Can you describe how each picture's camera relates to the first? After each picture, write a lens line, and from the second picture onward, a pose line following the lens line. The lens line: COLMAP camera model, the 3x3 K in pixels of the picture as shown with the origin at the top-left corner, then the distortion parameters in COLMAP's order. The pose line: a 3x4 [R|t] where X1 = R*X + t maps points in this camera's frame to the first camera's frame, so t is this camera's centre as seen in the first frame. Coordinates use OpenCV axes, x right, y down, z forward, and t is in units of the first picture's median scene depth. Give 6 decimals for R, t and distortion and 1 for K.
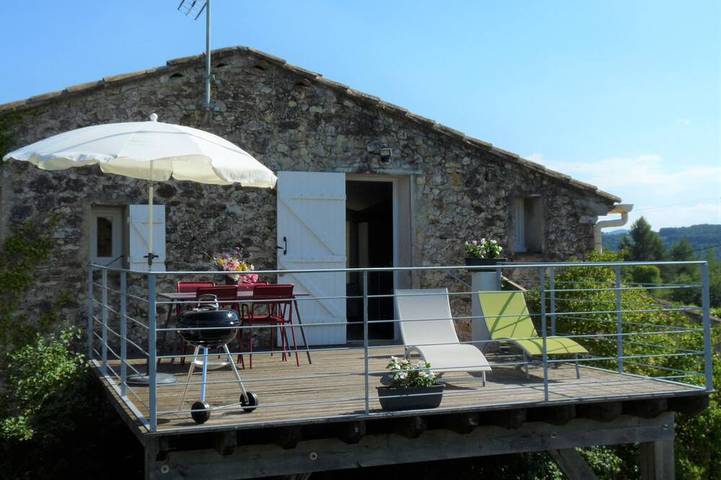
lens RADIAL K [[906.1, 0, 359.6], [0, 906.1, 239.3], [0, 0, 1]] dist [-0.040969, 0.000000]
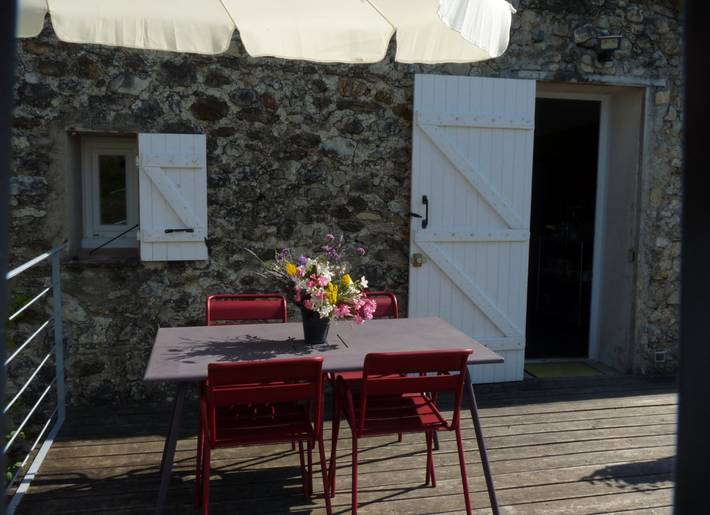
lens RADIAL K [[660.2, 0, 354.5], [0, 660.2, 251.2], [0, 0, 1]] dist [-0.019974, 0.000000]
pose [[0.990078, 0.034113, -0.136316, -0.069202], [-0.016452, 0.991554, 0.128646, -0.020316], [0.139553, -0.125127, 0.982277, 0.595327]]
